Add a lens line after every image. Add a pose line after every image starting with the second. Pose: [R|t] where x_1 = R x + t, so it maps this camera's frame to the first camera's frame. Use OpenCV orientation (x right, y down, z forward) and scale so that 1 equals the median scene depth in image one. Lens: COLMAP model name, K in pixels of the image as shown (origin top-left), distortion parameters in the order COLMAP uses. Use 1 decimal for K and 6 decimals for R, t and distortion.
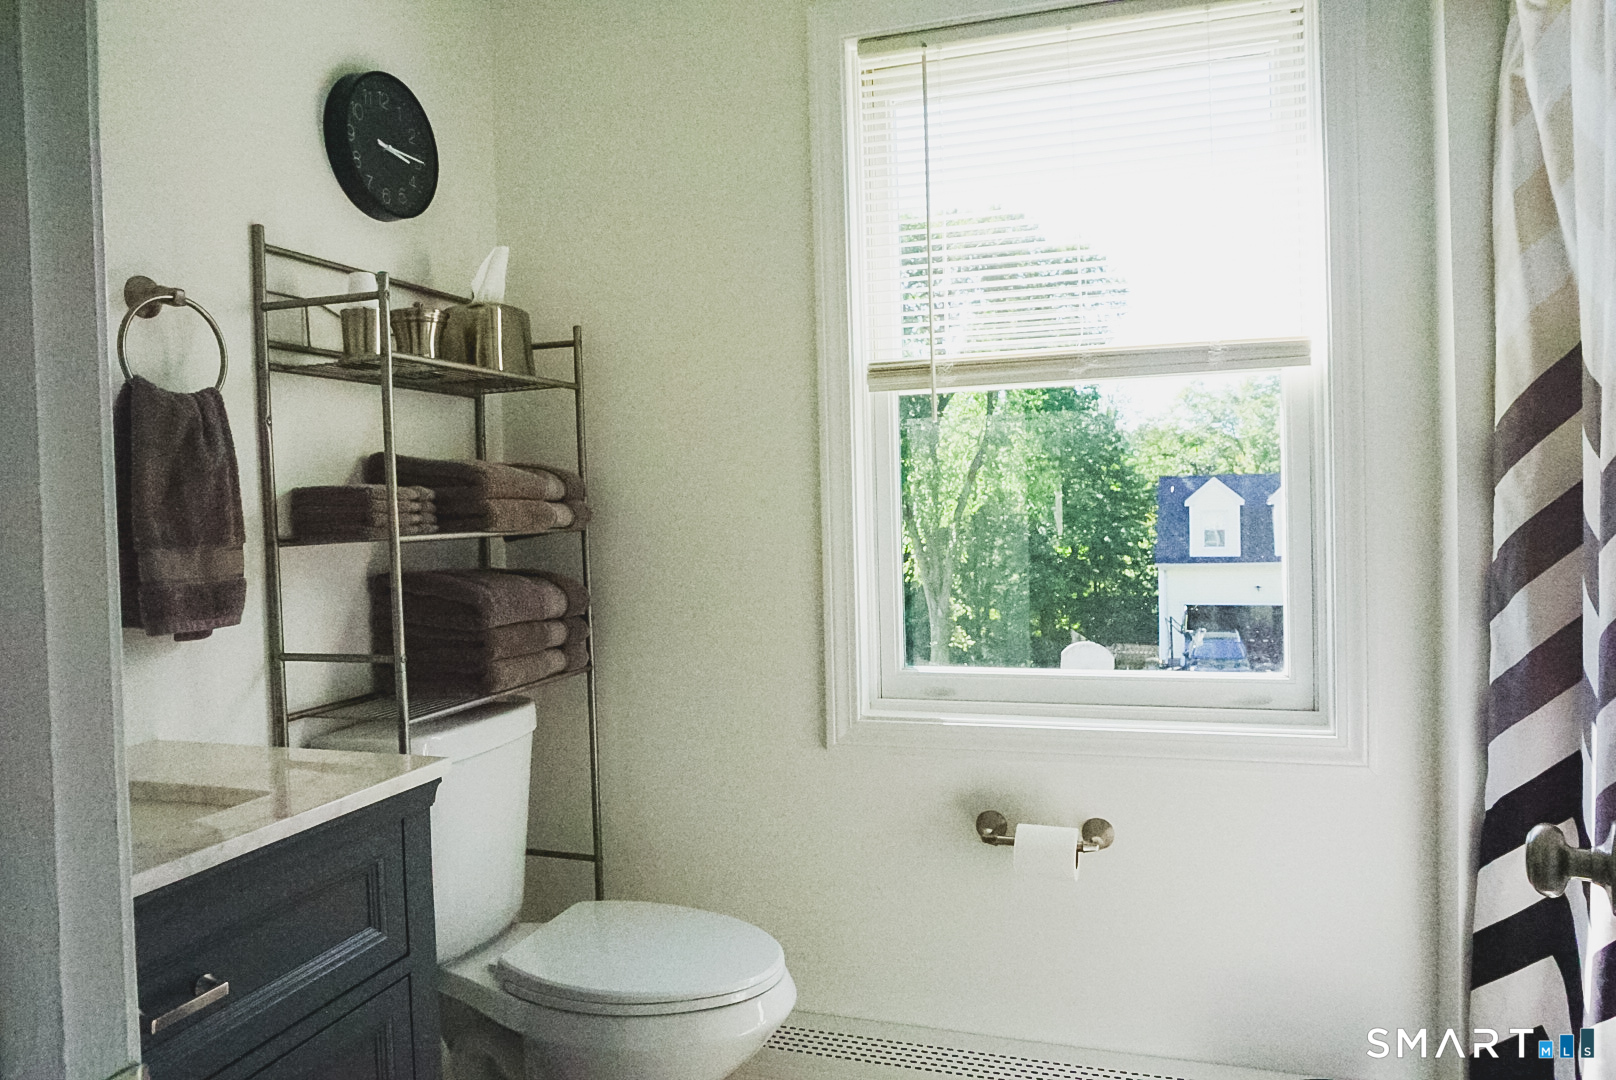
lens RADIAL K [[1081.3, 0, 811.3], [0, 1081.3, 534.9], [0, 0, 1]] dist [-0.045016, 0.030182]
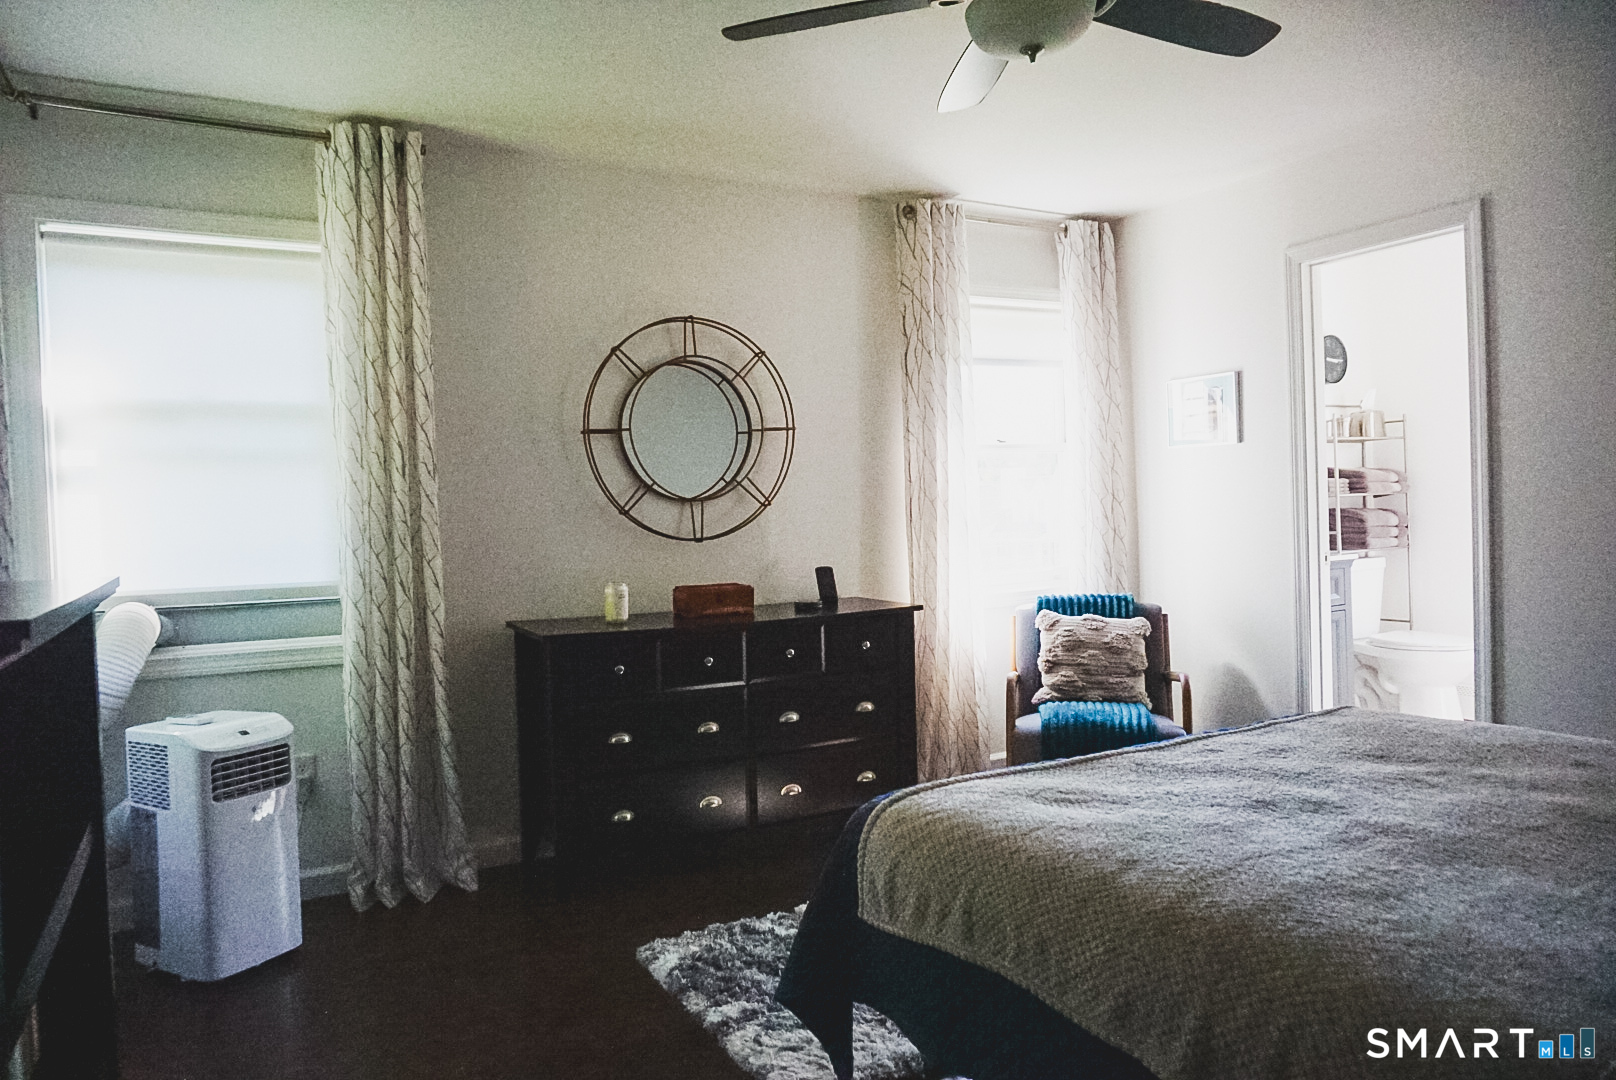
lens RADIAL K [[1081.3, 0, 811.3], [0, 1081.3, 534.9], [0, 0, 1]] dist [-0.045016, 0.030182]
pose [[0.722985, 0.012612, -0.690748, 0.556851], [-0.003761, 0.999890, 0.014320, 0.067228], [0.690853, -0.007755, 0.722954, -1.931314]]
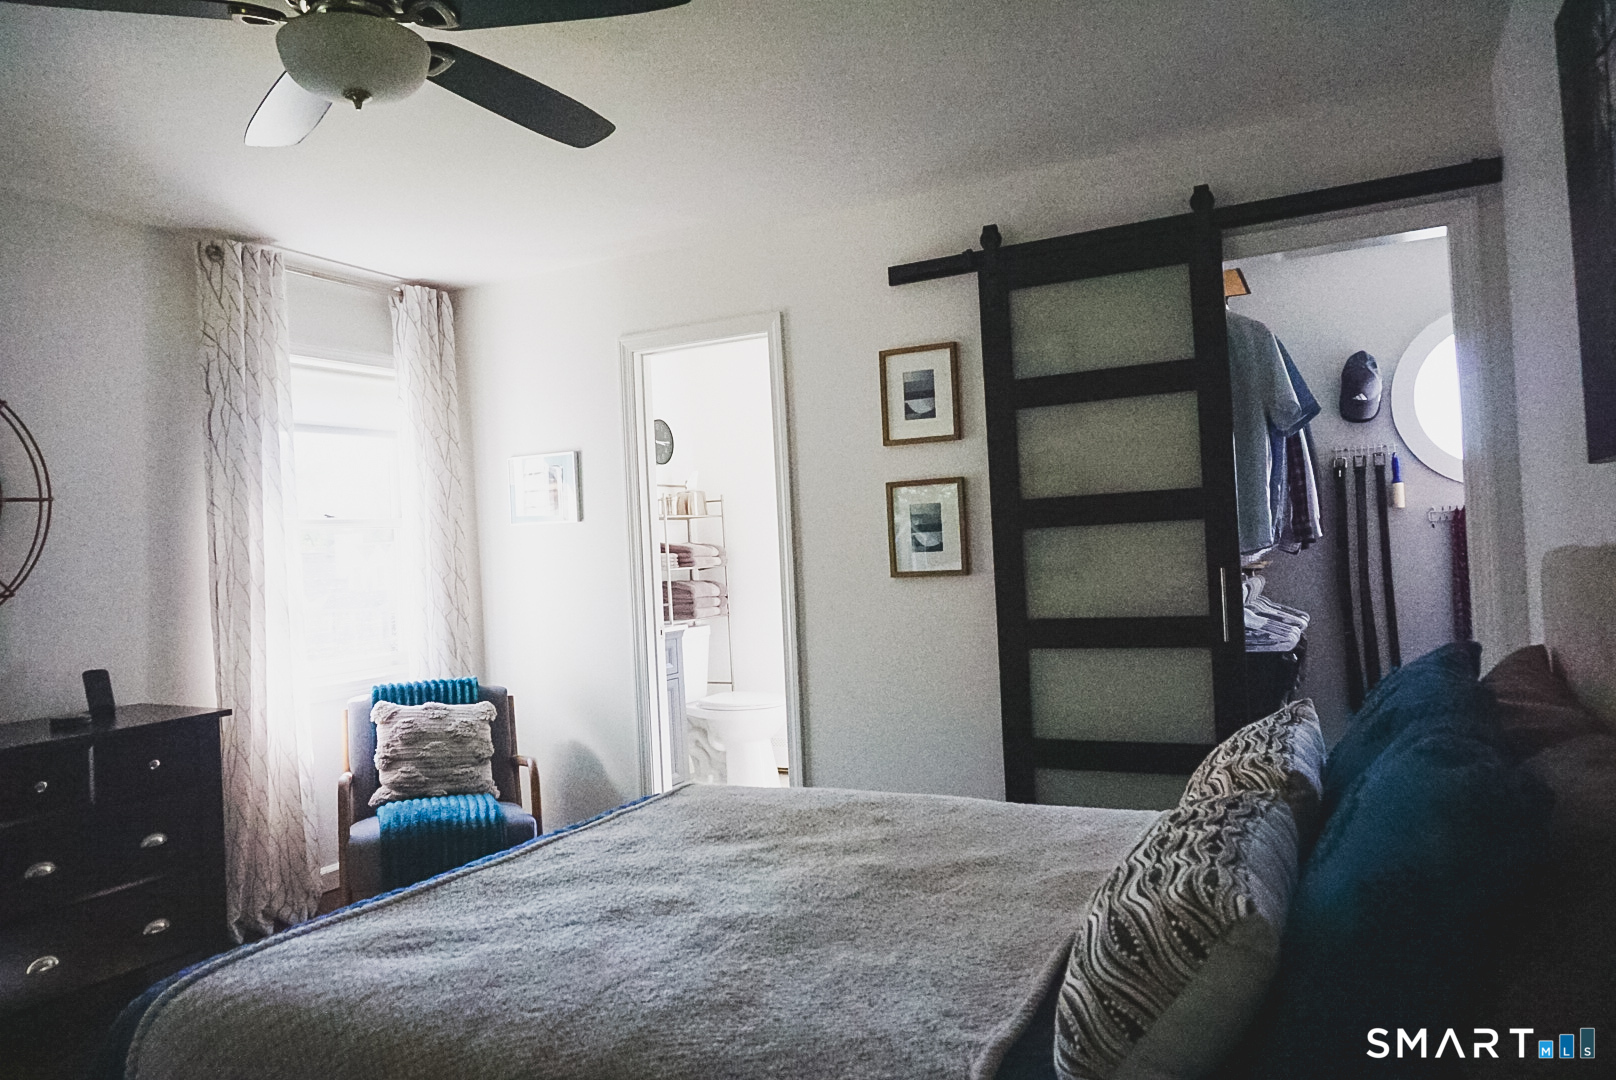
lens RADIAL K [[1081.3, 0, 811.3], [0, 1081.3, 534.9], [0, 0, 1]] dist [-0.045016, 0.030182]
pose [[0.985105, -0.027803, -0.169692, 0.523588], [0.020923, 0.998890, -0.042196, 0.040077], [0.170677, 0.038017, 0.984593, -1.861947]]
